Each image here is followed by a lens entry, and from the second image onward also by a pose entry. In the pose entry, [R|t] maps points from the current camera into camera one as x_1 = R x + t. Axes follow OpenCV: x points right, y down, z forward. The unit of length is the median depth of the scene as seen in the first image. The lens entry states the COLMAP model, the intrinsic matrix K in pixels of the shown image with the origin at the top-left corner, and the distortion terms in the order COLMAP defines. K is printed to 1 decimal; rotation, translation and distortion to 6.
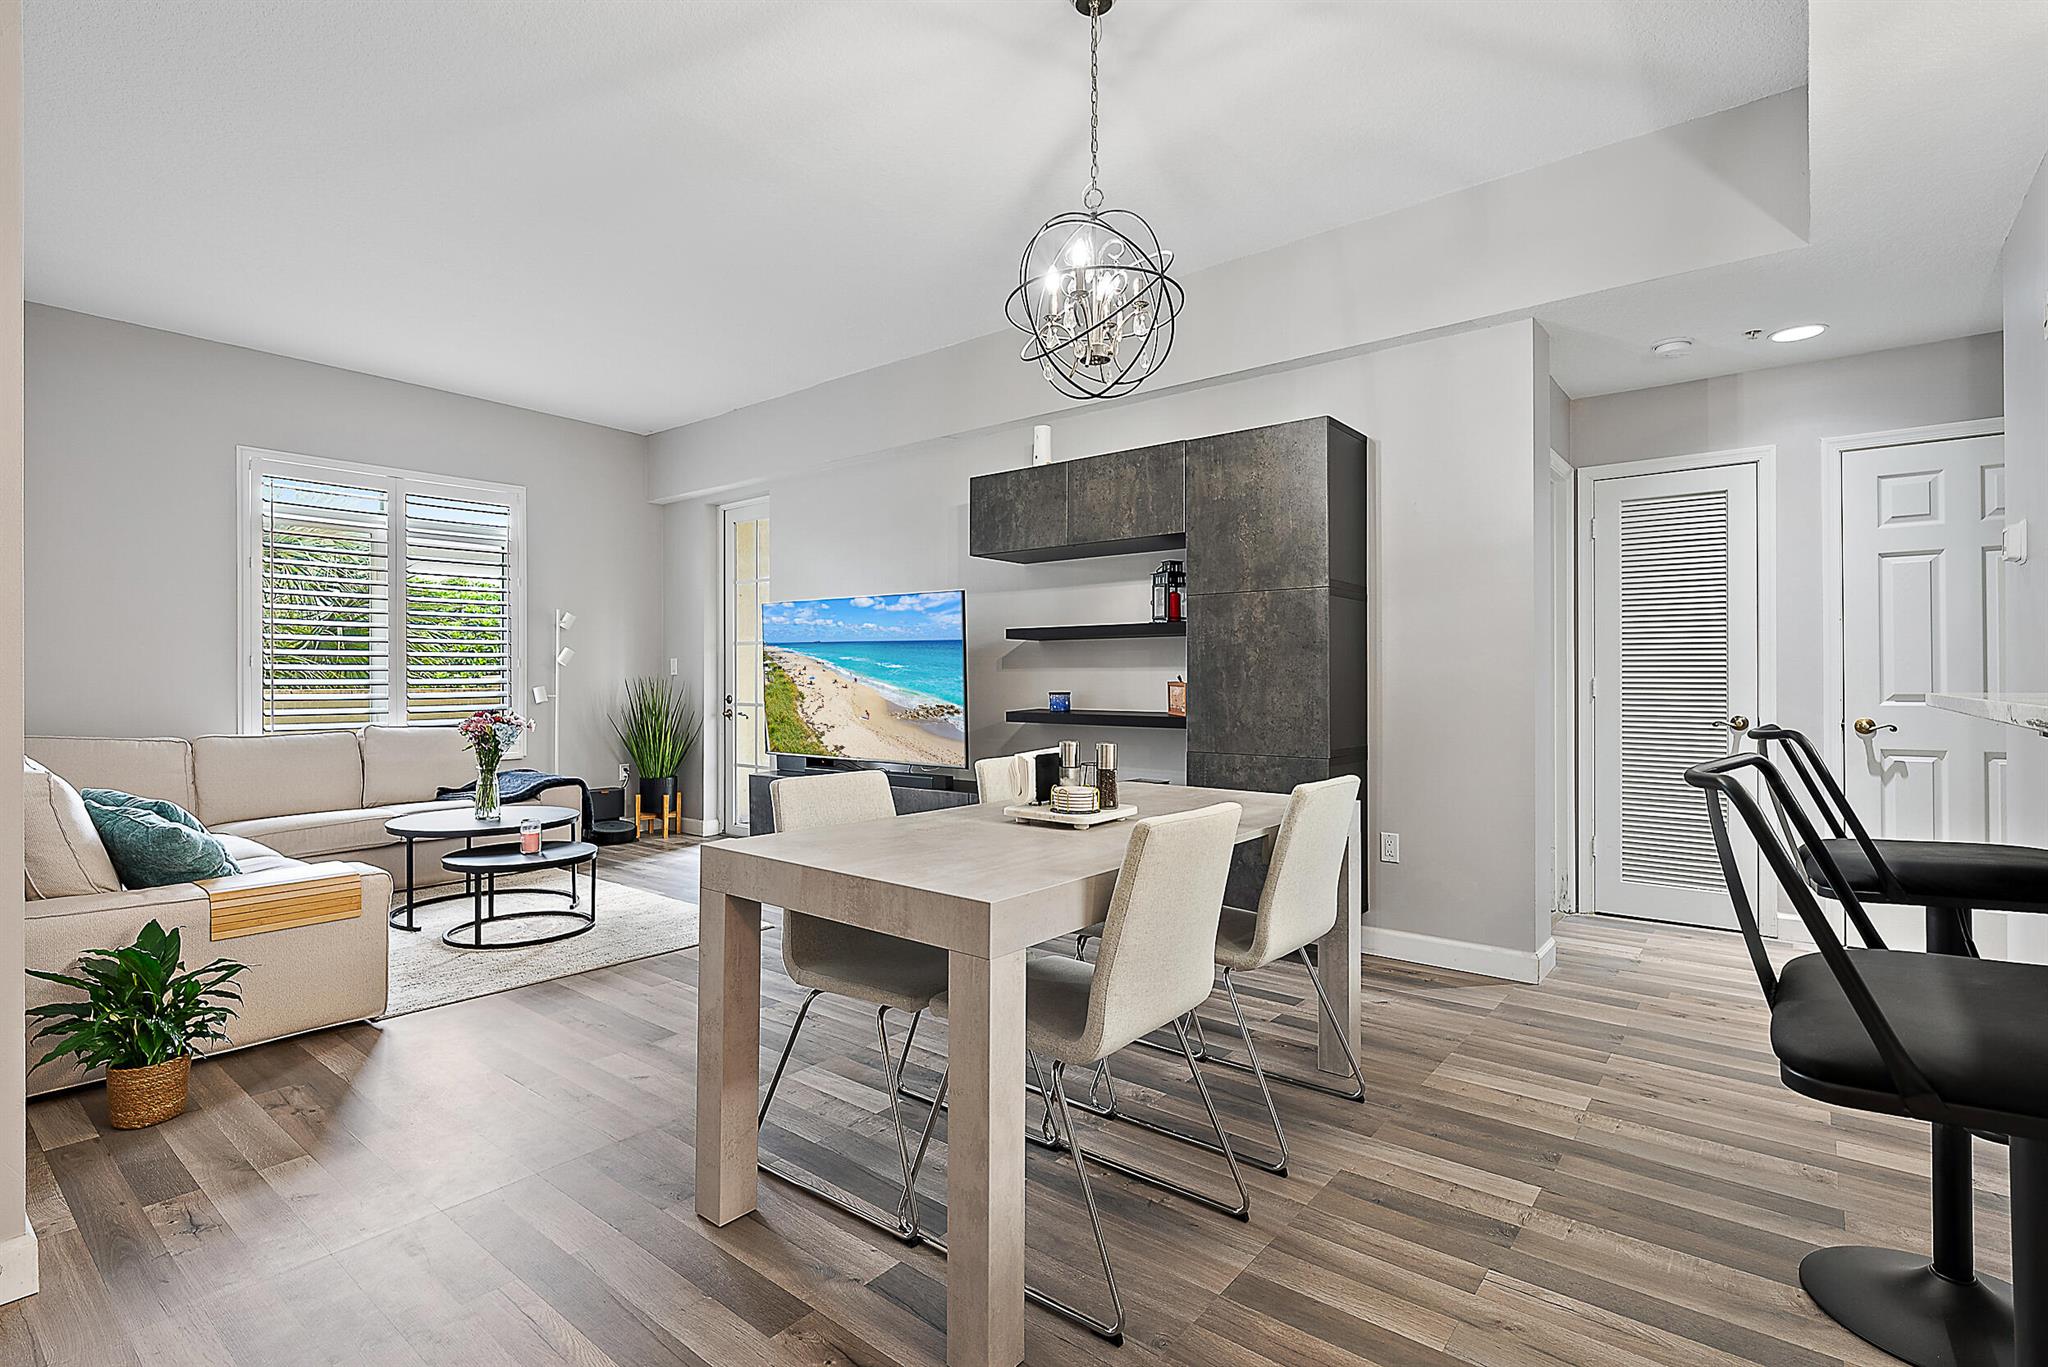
lens RADIAL K [[951.2, 0, 1017.1], [0, 951.2, 670.6], [0, 0, 1]] dist [-0.000886, 0.000149]
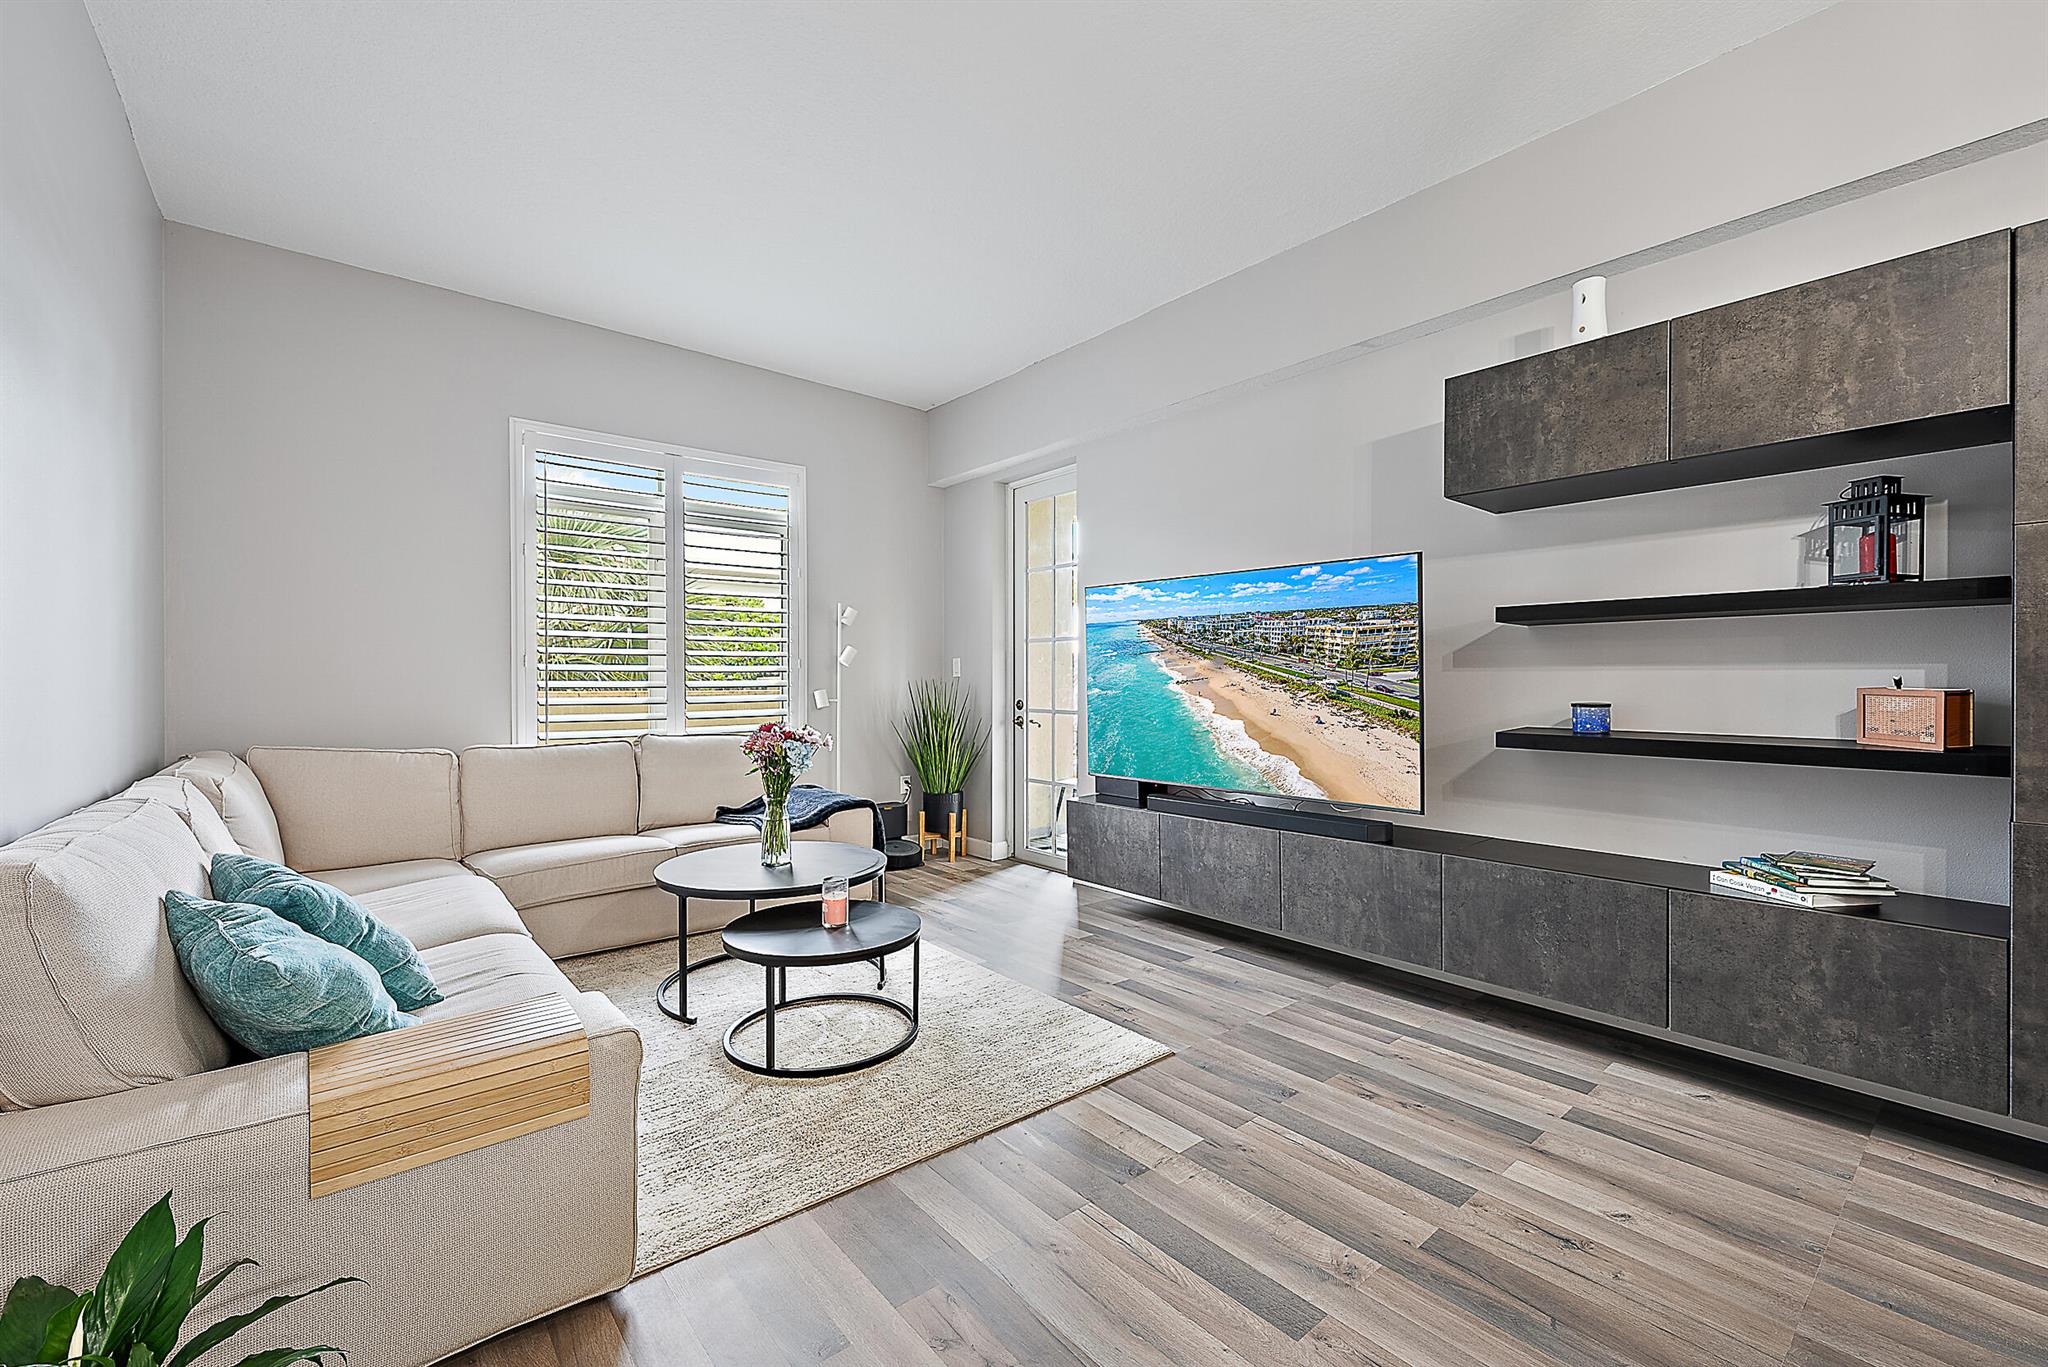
lens RADIAL K [[838.4, 0, 1024.9], [0, 838.4, 682.8], [0, 0, 1]] dist [-0.009783, -0.000443]
pose [[0.980886, 0.001835, -0.194575, -0.203093], [0.000182, 0.999946, 0.010344, 0.002815], [0.194584, -0.010182, 0.980833, 0.335673]]
